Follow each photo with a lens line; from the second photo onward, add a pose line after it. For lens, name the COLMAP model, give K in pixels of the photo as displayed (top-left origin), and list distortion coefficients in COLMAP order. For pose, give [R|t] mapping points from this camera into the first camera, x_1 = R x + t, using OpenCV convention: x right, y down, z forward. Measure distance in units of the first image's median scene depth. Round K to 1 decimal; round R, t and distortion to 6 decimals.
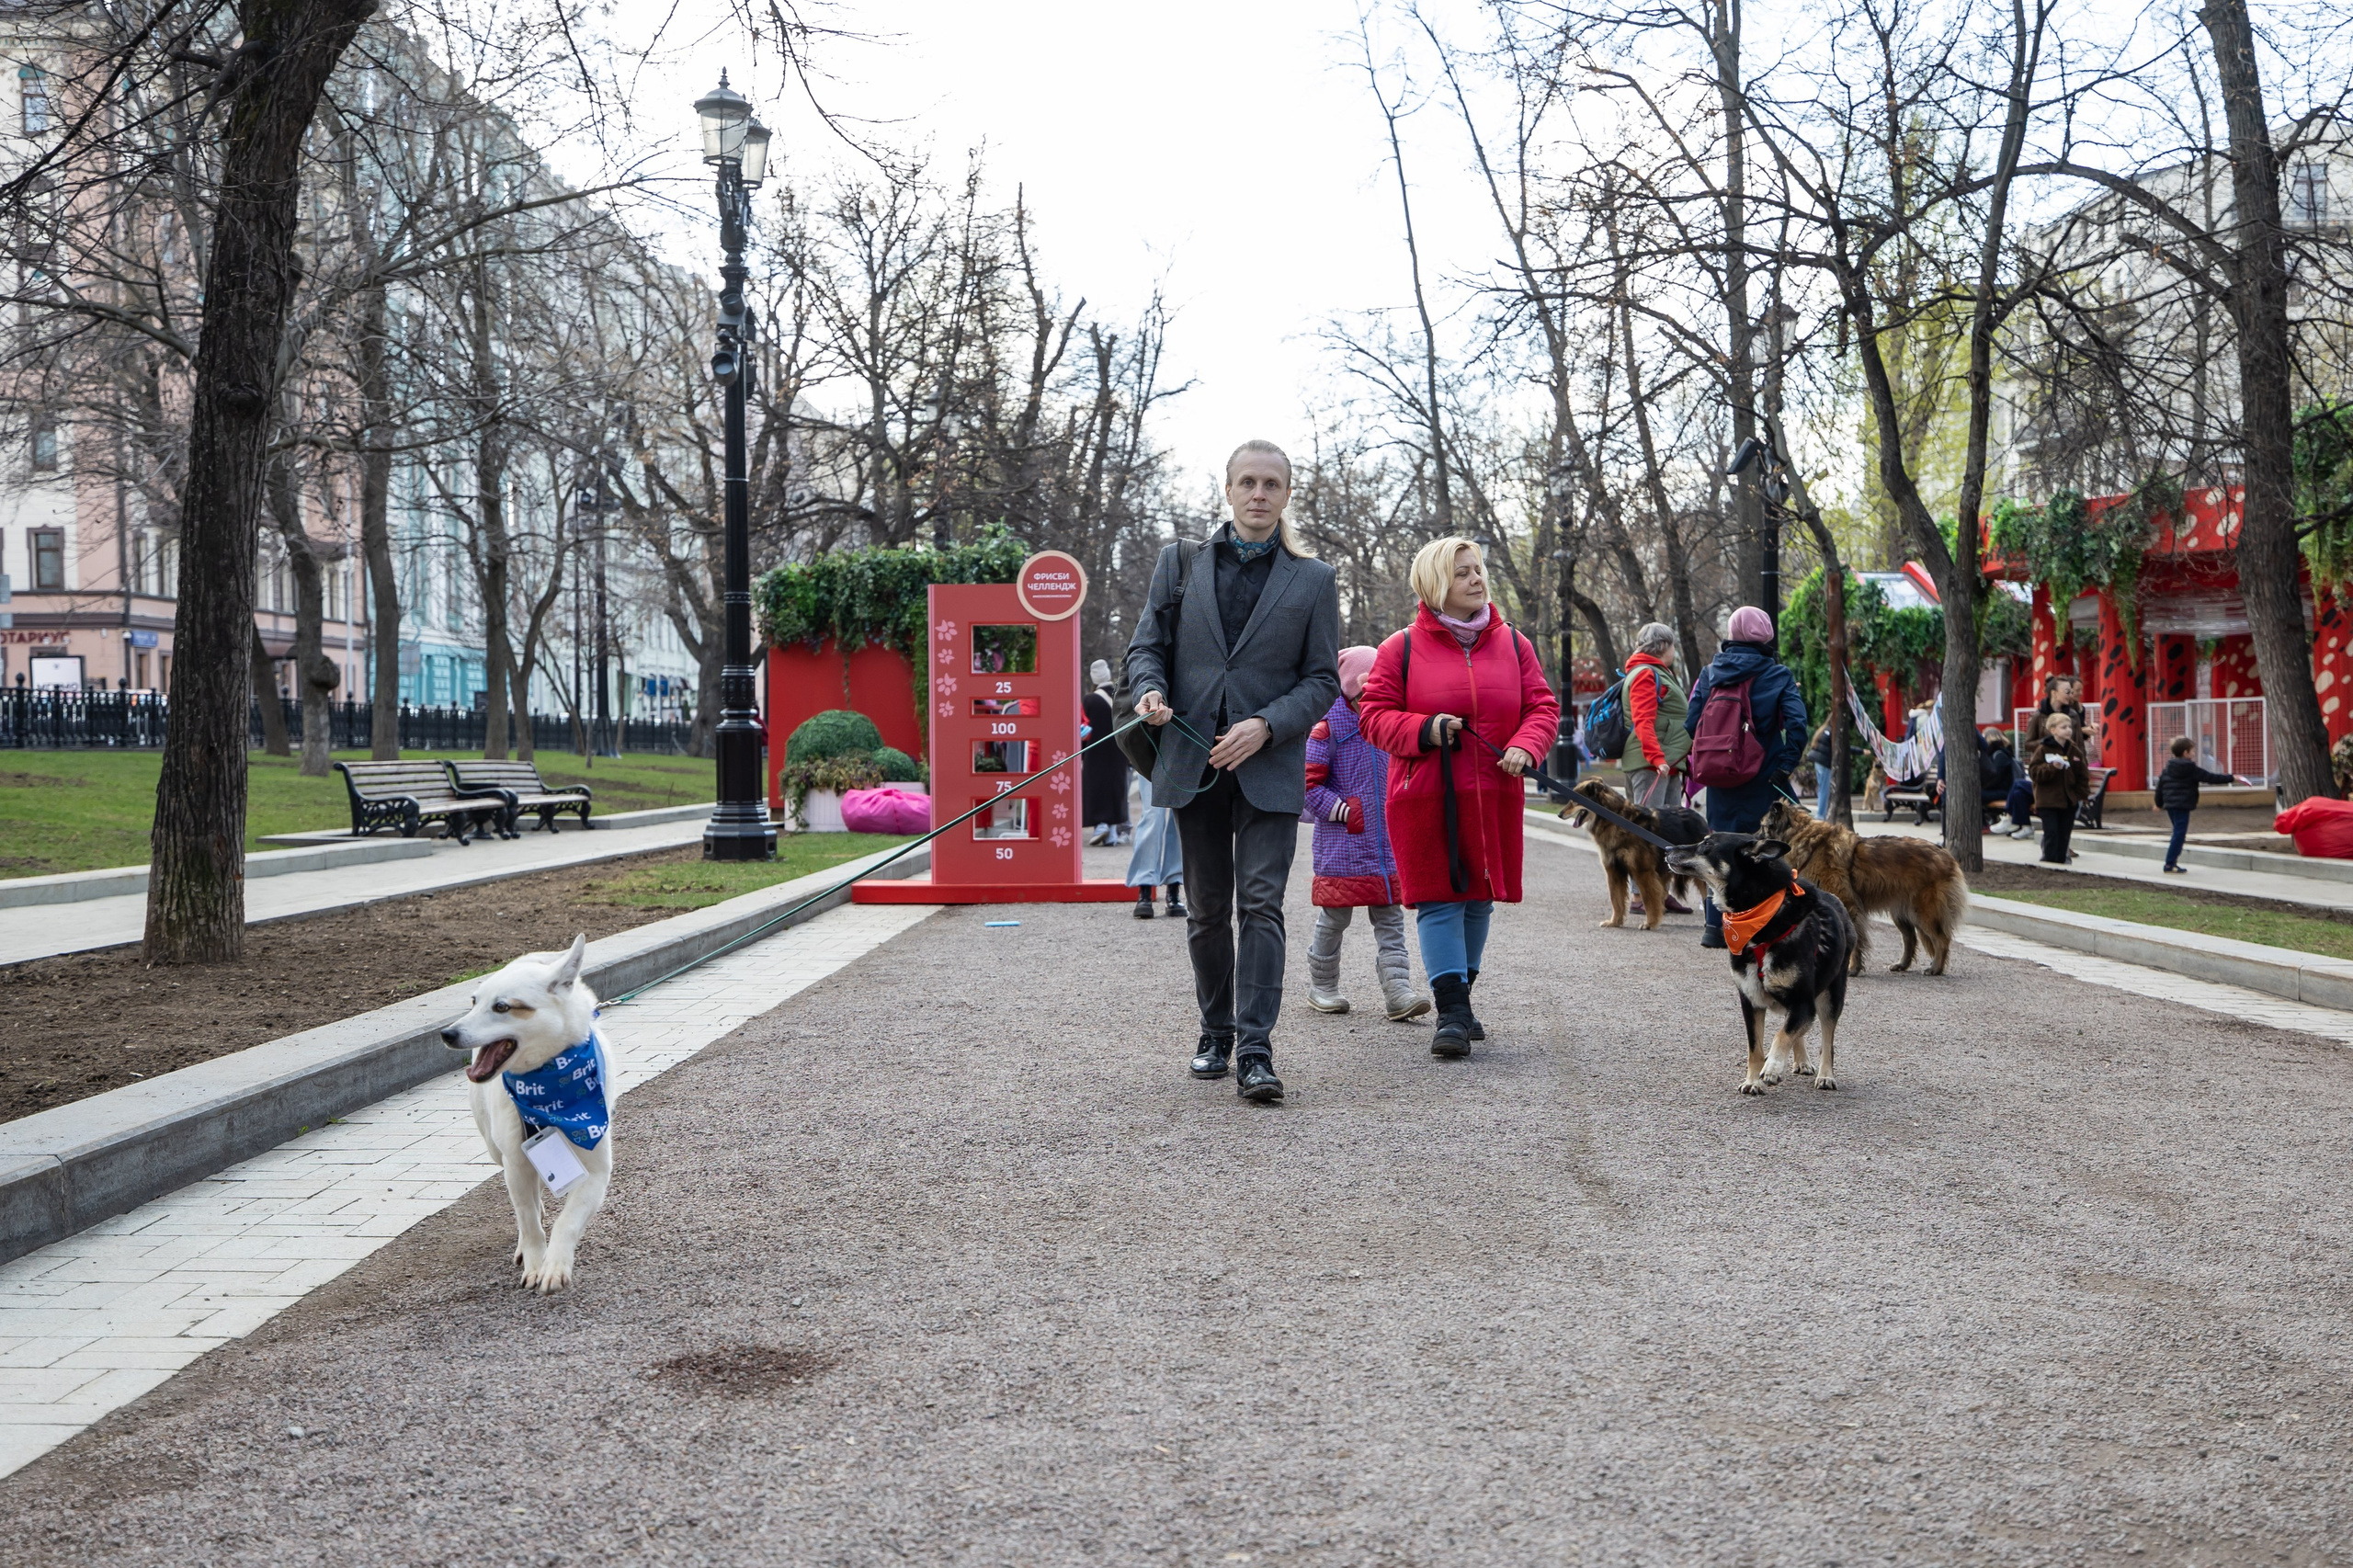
lens RADIAL K [[2665.2, 0, 1174.4], [0, 2665.2, 731.7], [0, 0, 1]] dist [-0.002137, 0.230054]
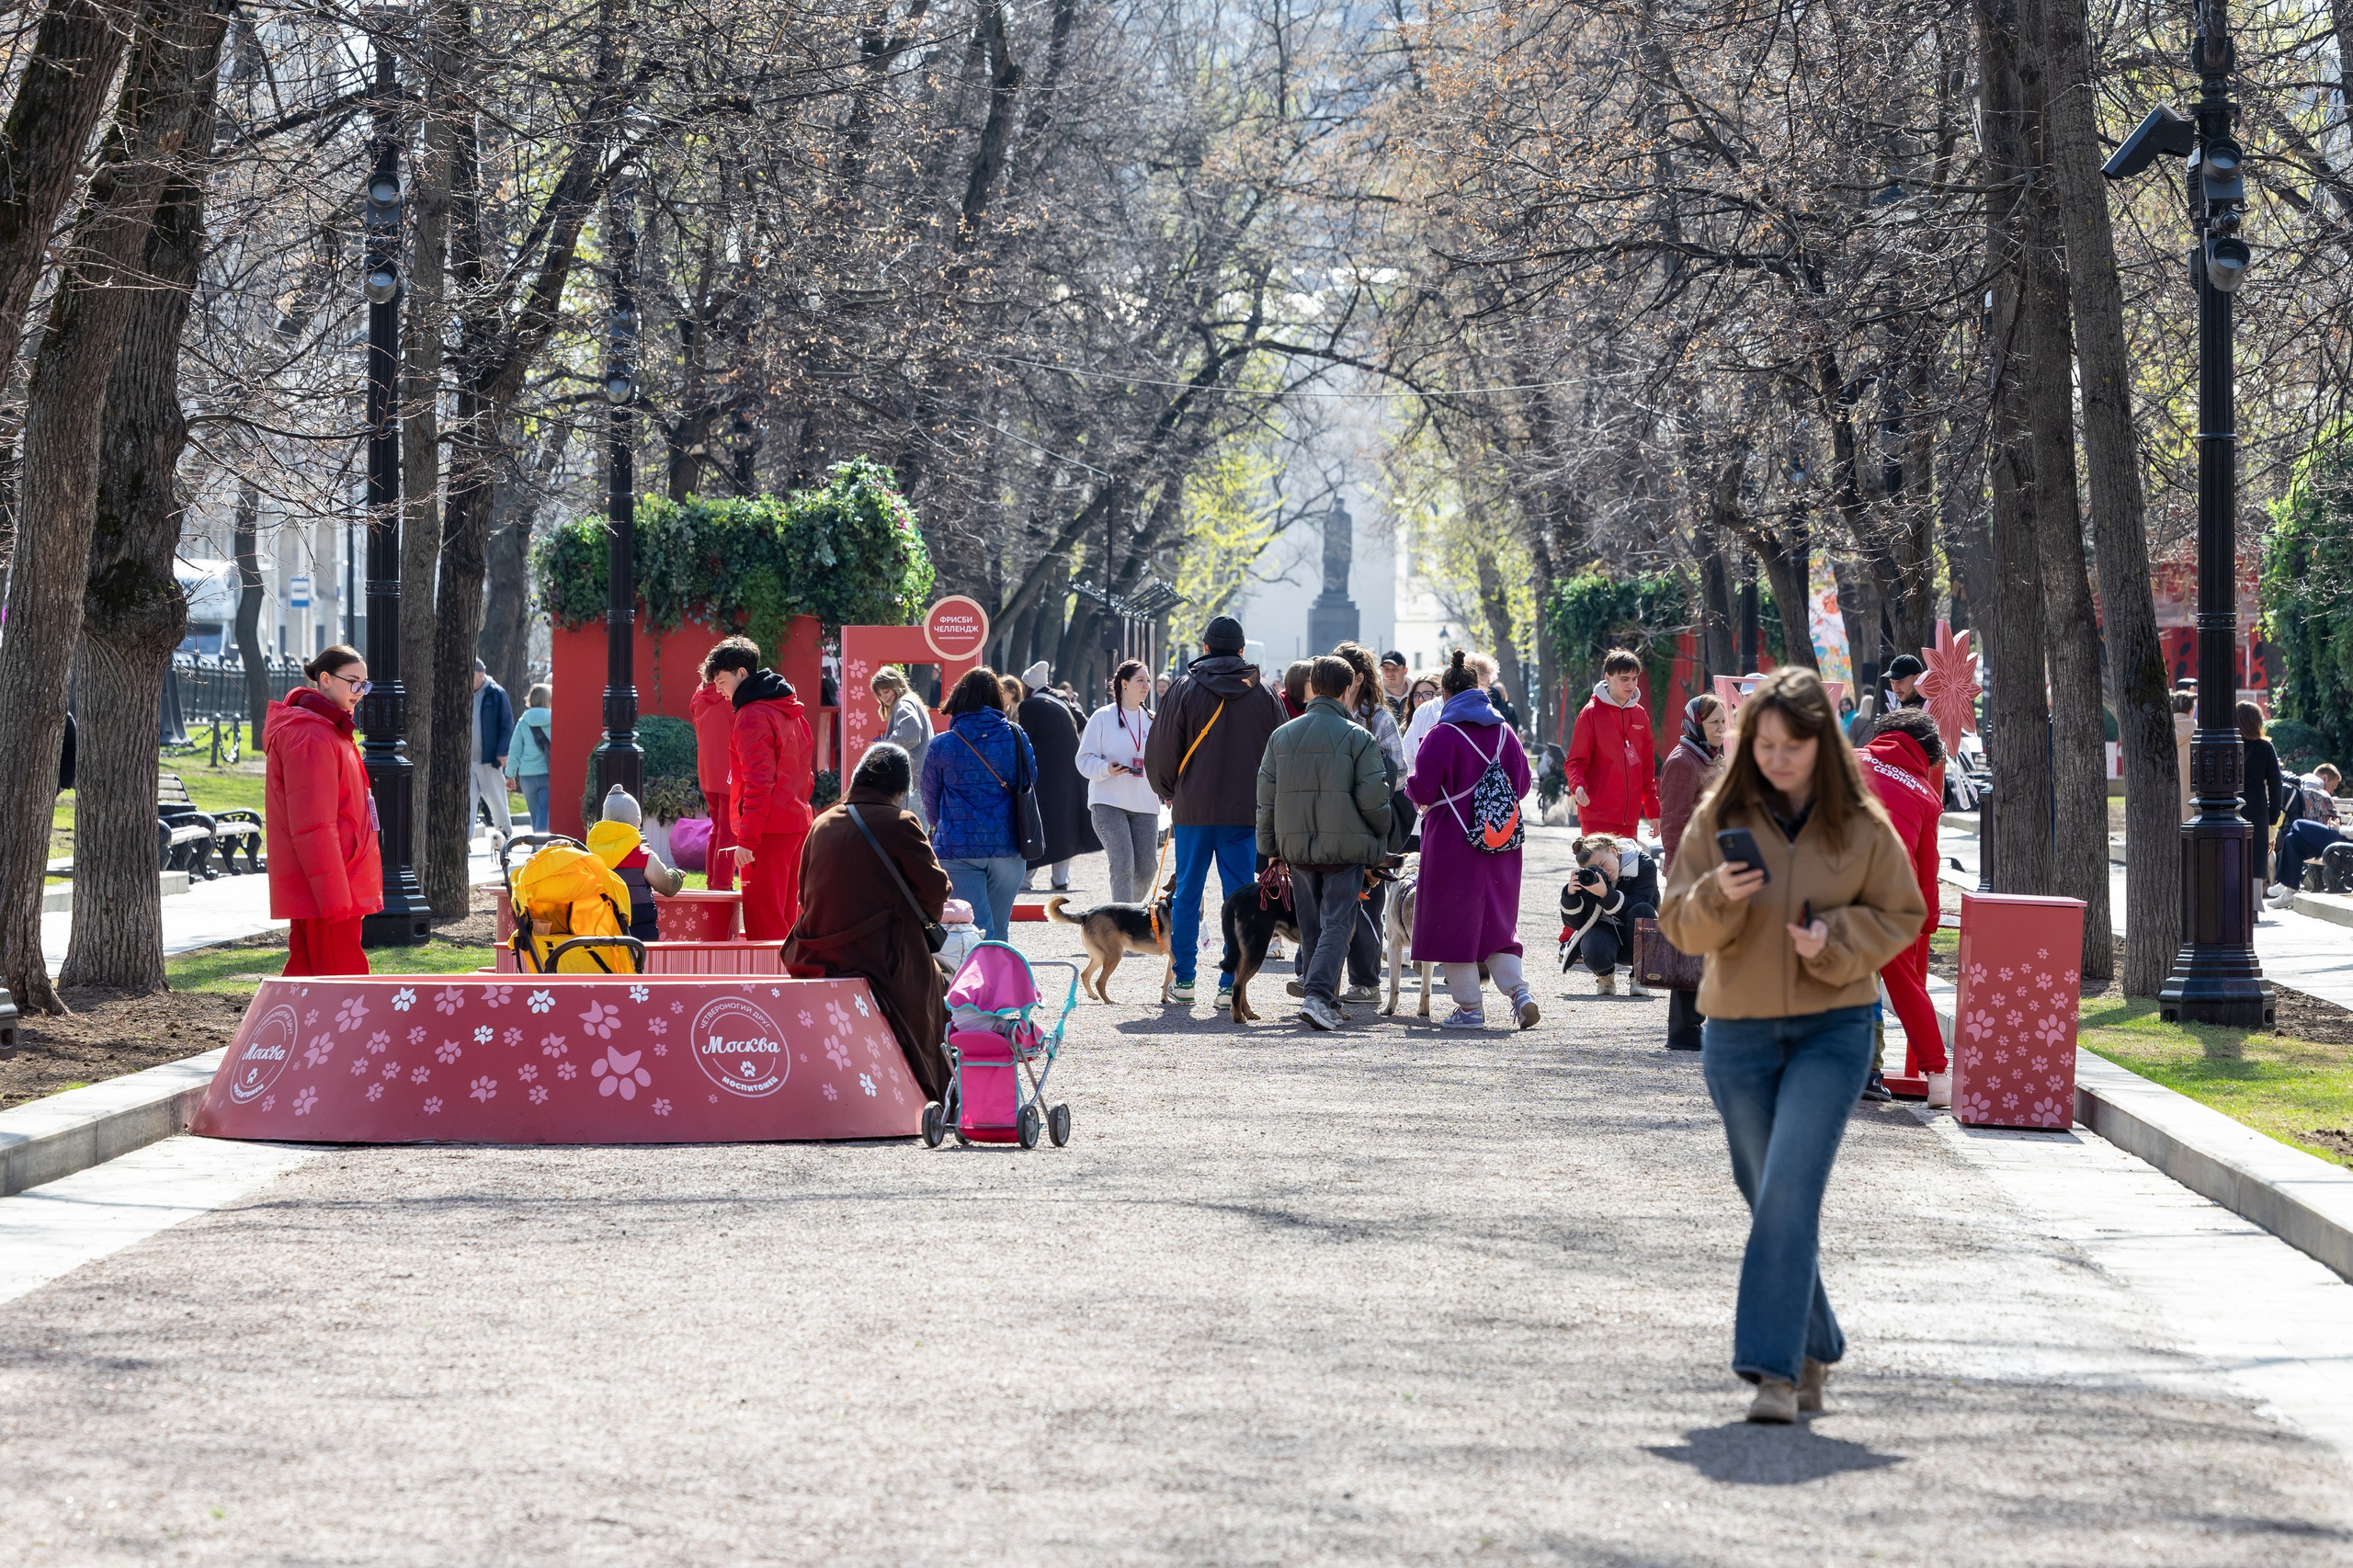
lens RADIAL K [[13642.4, 0, 1176.5], [0, 13642.4, 784.0], [0, 0, 1]] dist [0.178199, 5.299128]
pose [[0.999888, 0.012576, -0.008117, 0.056758], [-0.012447, 0.999797, 0.015820, -0.051303], [0.008314, -0.015717, 0.999842, -2.891660]]
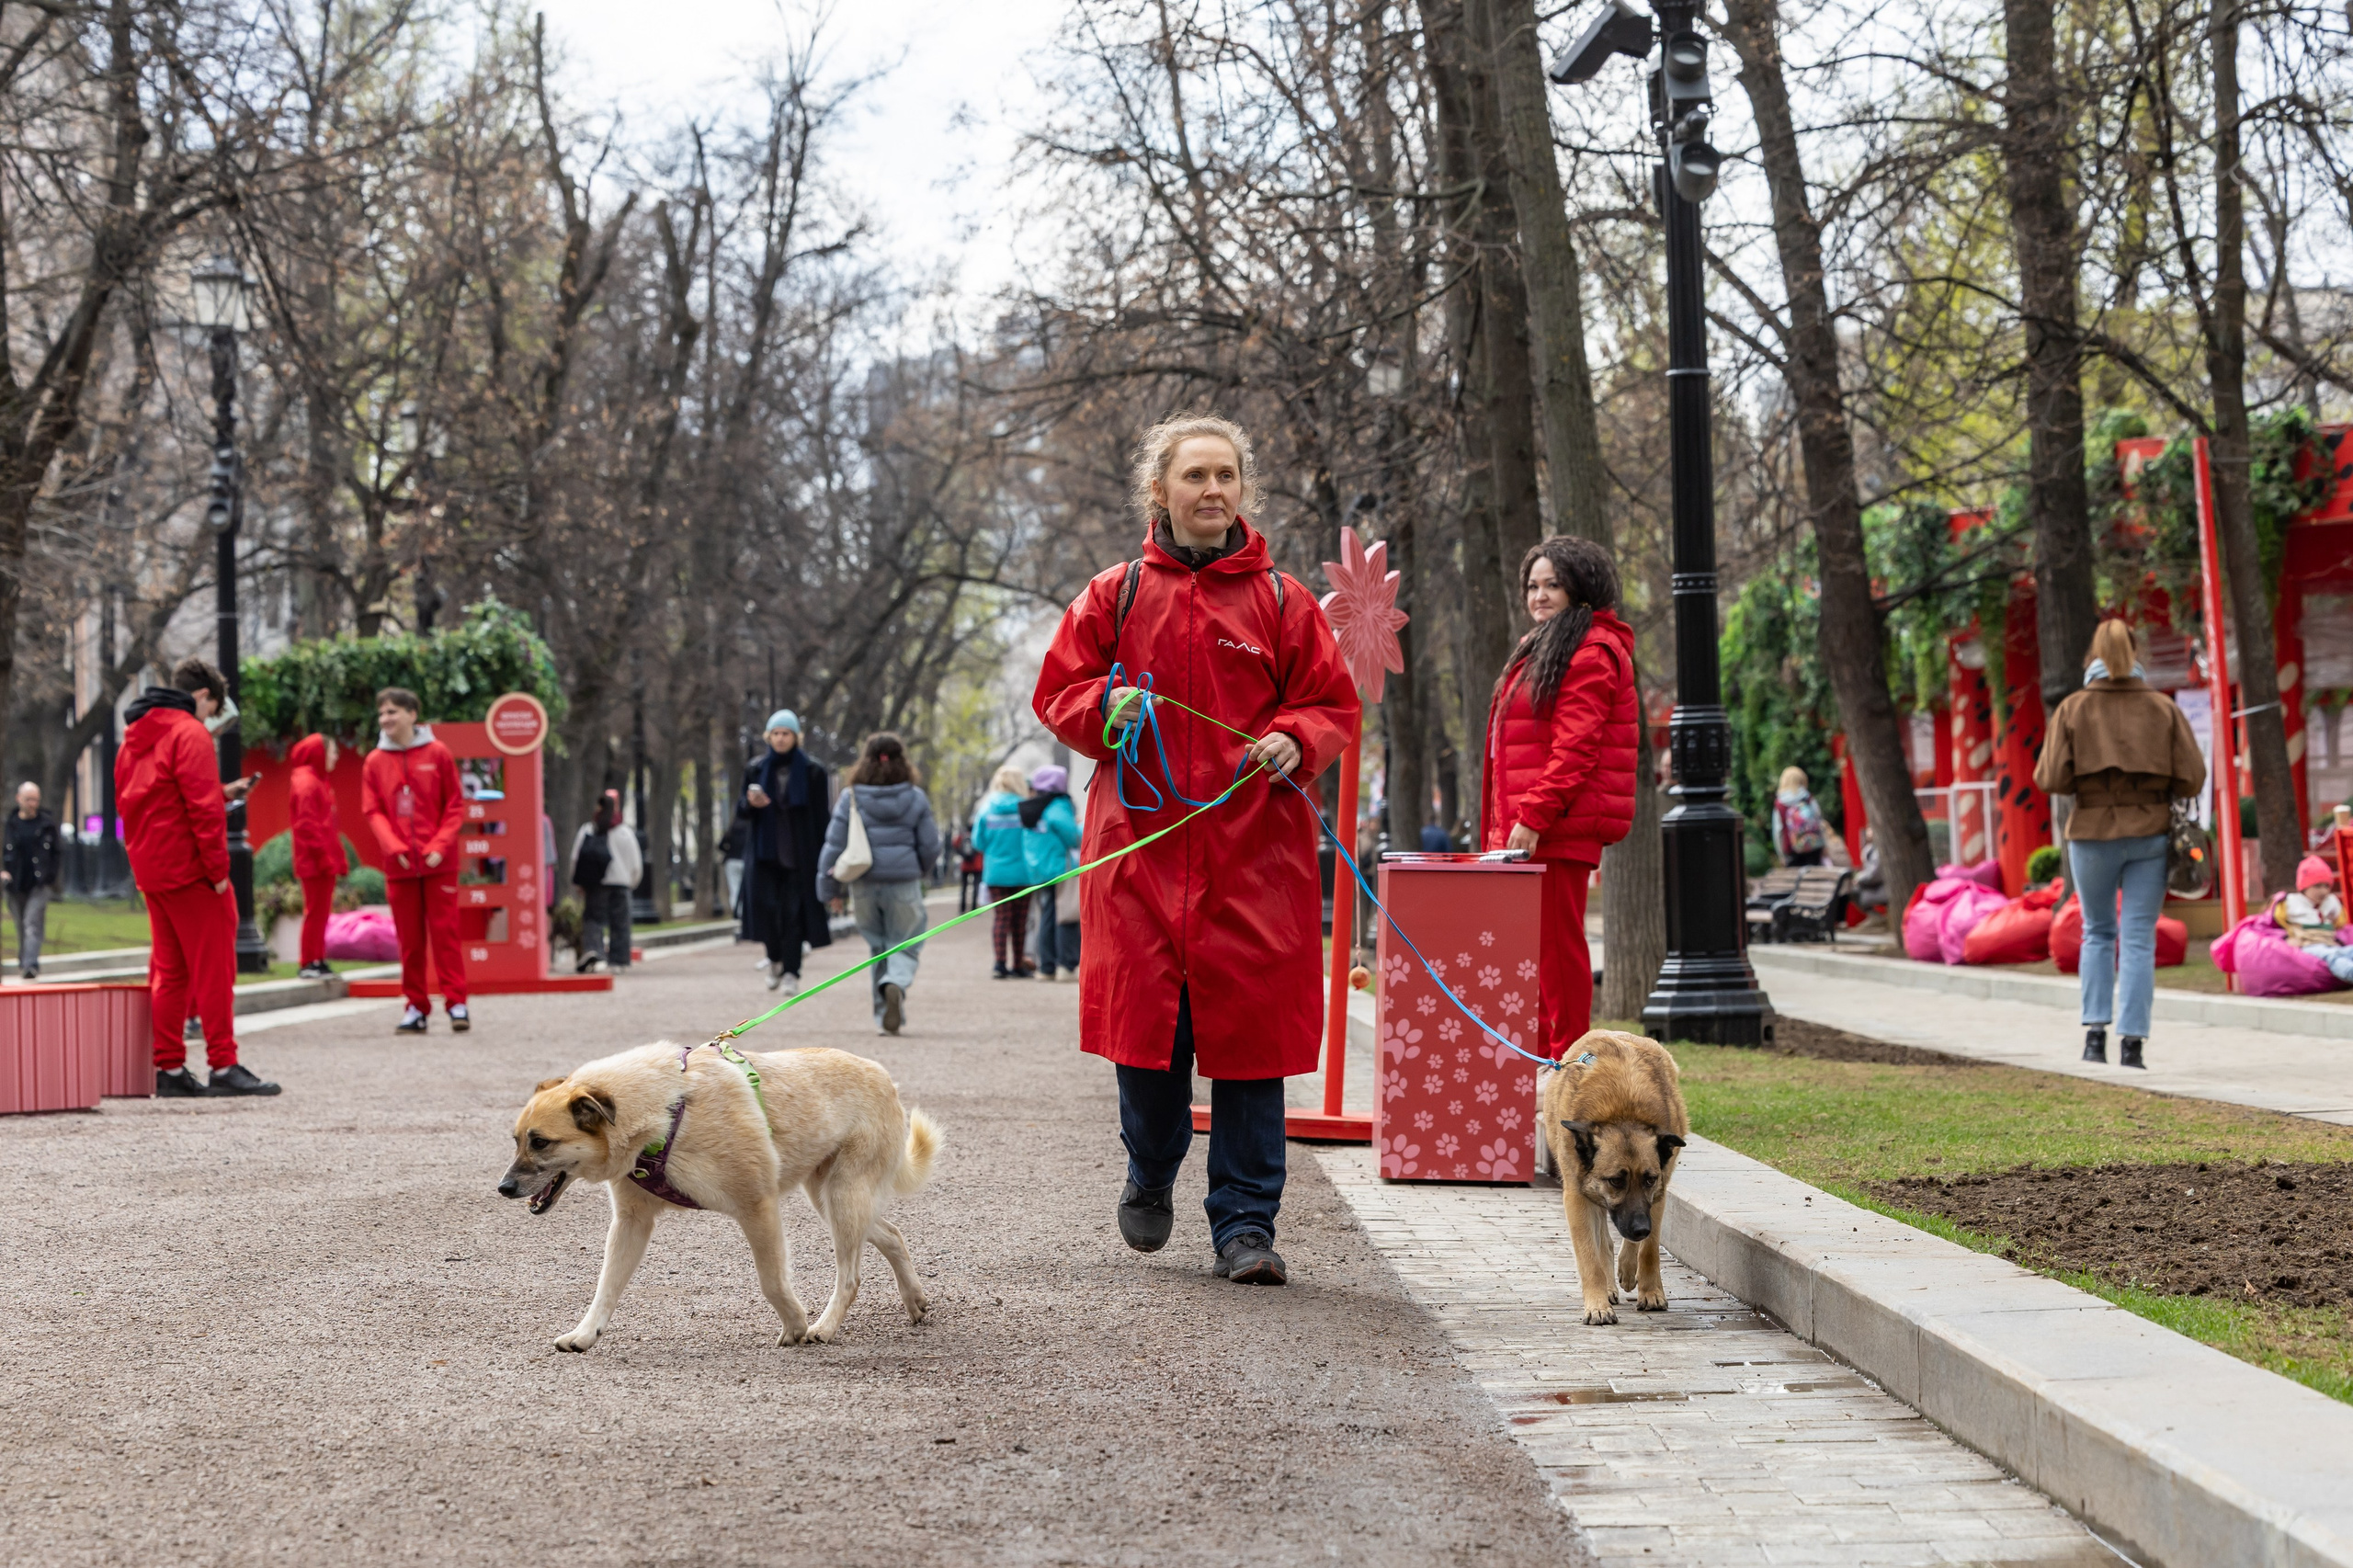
lens RADIAL K [[7804.2, 0, 1176.5], [0, 7804.2, 784.0], [0, 0, 1]] dist [-0.034843, -0.287537]
pose [[0.999864, -0.014986, 0.006902, 0.139981], [0.015028, 0.999869, -0.006013, -0.002165], [-0.006811, 0.006116, 0.999958, -1.544921]]
